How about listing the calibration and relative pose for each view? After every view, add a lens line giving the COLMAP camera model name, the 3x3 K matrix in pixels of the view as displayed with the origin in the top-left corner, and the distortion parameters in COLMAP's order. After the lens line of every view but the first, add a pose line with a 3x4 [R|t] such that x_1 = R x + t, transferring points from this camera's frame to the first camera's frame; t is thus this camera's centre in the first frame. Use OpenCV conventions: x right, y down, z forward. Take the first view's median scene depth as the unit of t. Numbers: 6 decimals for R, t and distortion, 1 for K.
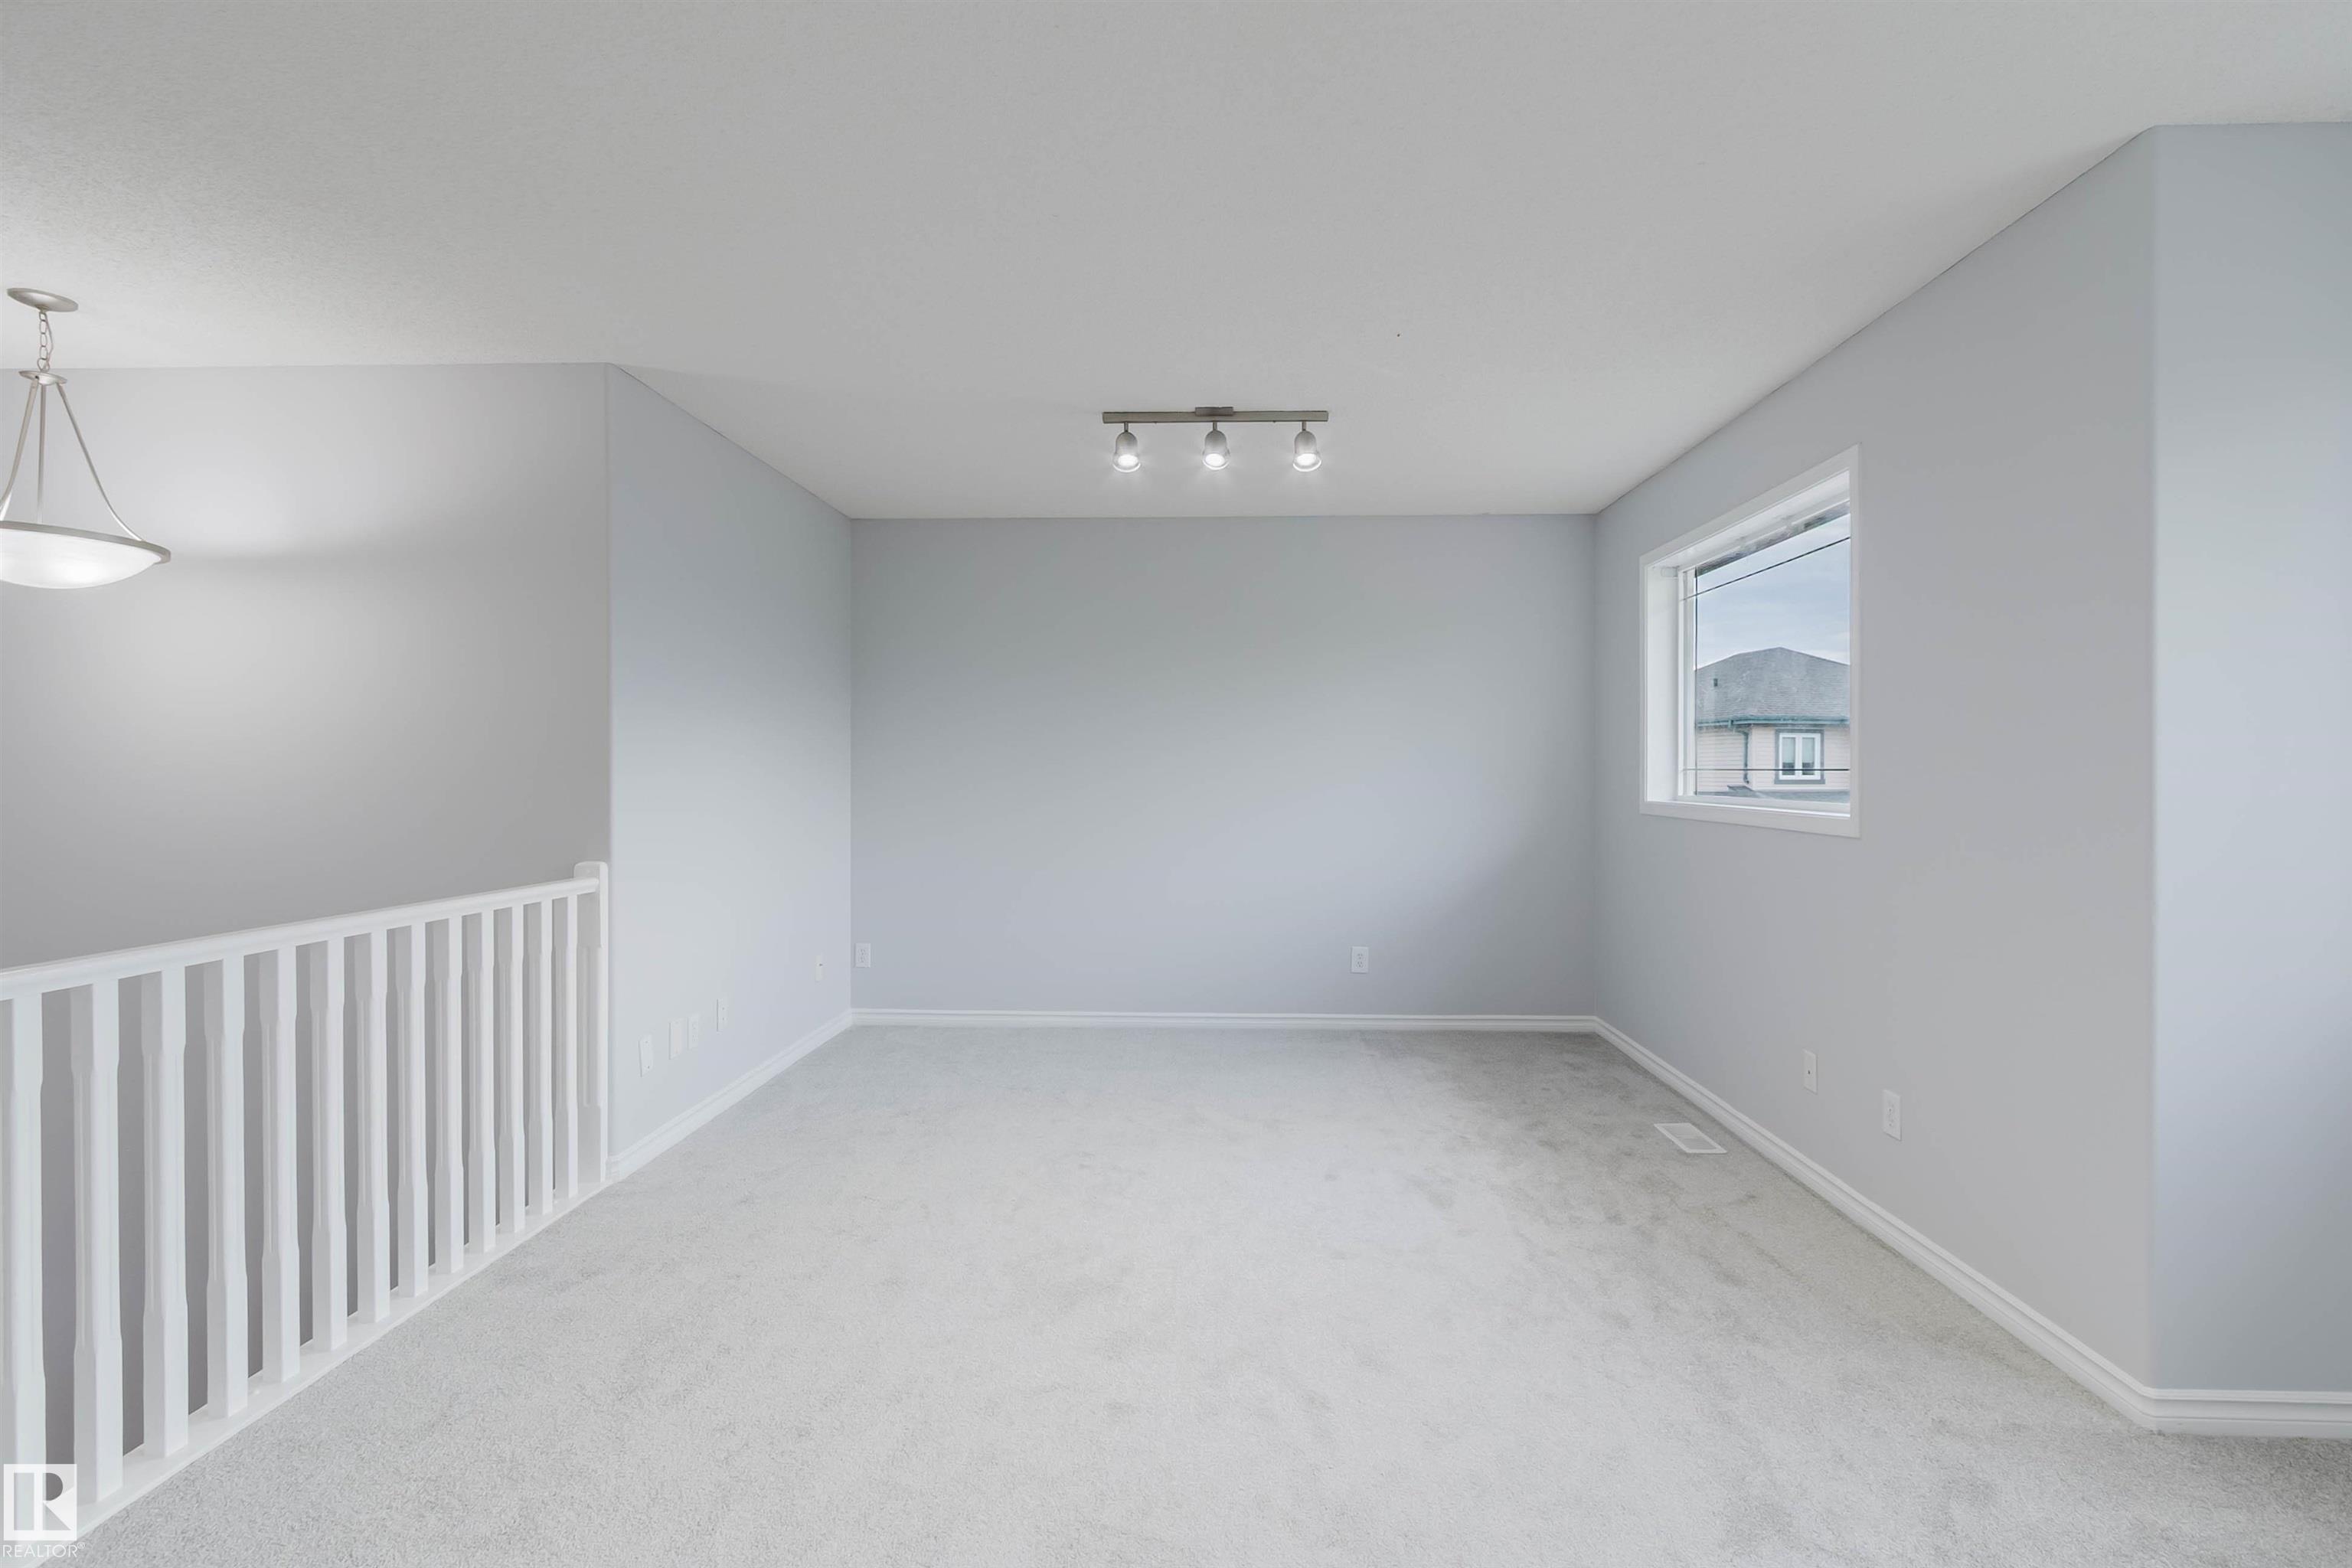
lens RADIAL K [[1075.6, 0, 1179.8], [0, 1075.6, 772.3], [0, 0, 1]] dist [0.005653, -0.001447]
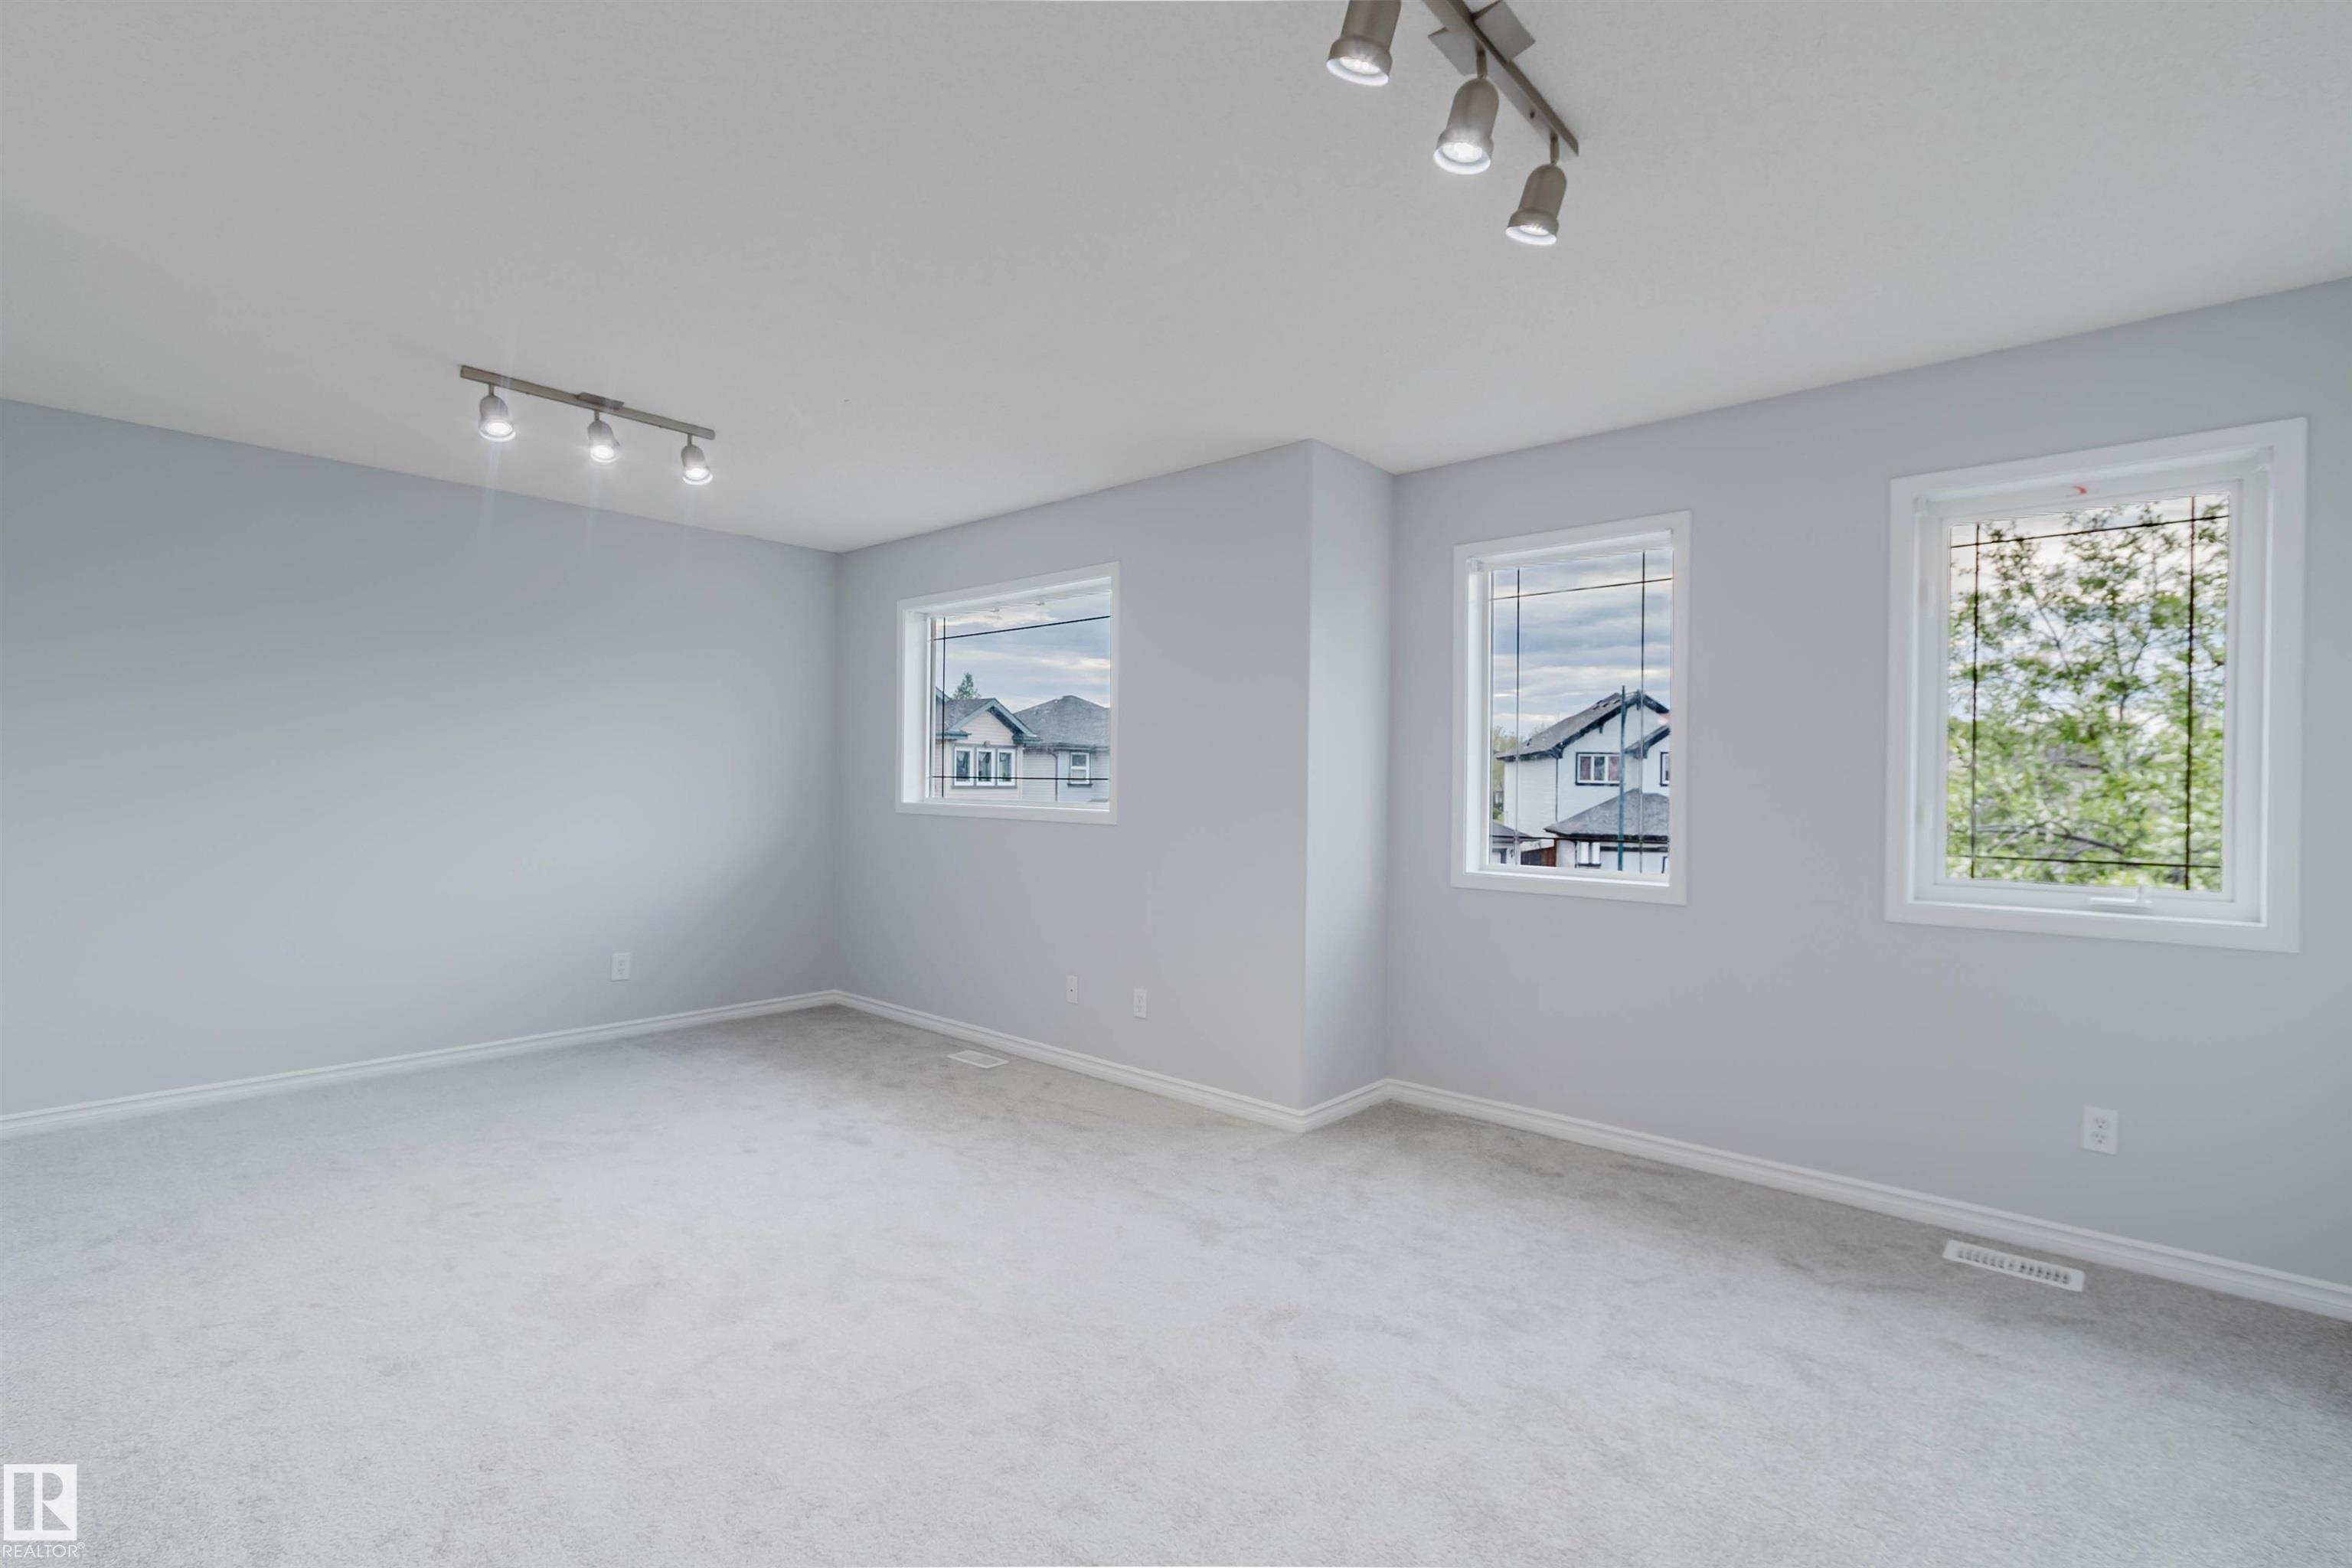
lens RADIAL K [[1075.6, 0, 1151.4], [0, 1075.6, 790.8], [0, 0, 1]] dist [0.005653, -0.001447]
pose [[0.650050, 0.000830, 0.759891, -0.370852], [-0.011738, 0.999891, 0.008950, -0.000887], [-0.759800, -0.014737, 0.649989, -0.006161]]
